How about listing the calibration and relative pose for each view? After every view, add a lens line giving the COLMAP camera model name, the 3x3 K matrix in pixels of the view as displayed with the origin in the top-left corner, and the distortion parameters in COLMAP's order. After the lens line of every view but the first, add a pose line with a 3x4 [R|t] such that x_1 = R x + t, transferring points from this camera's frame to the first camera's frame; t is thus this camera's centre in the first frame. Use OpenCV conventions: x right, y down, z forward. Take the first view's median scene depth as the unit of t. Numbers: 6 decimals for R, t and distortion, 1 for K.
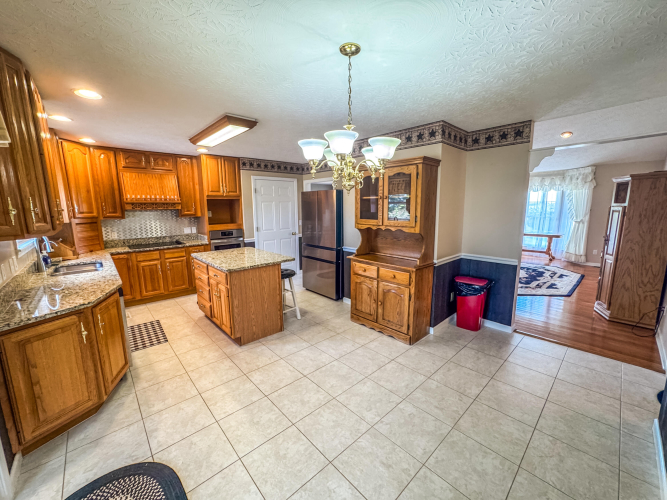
lens RADIAL K [[270.4, 0, 333.1], [0, 270.4, 249.1], [0, 0, 1]] dist [-0.025363, 0.002556]
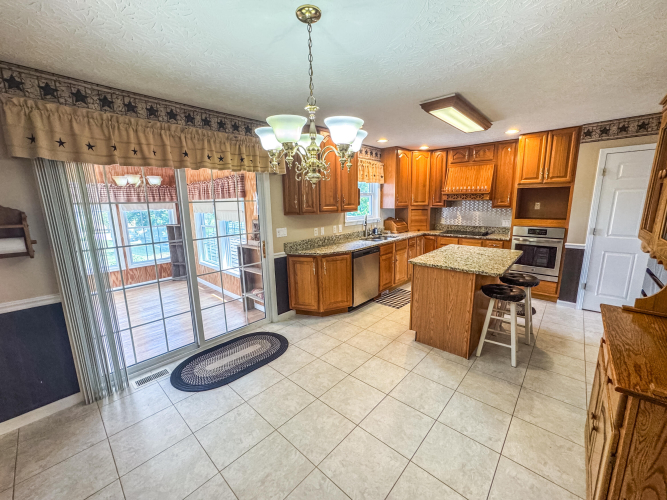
lens RADIAL K [[270.4, 0, 338.1], [0, 270.4, 249.9], [0, 0, 1]] dist [-0.025363, 0.002556]
pose [[0.095266, 0.187295, -0.977673, 0.453664], [-0.139914, 0.974910, 0.173132, -0.082070], [0.985570, 0.120297, 0.119081, 0.478012]]
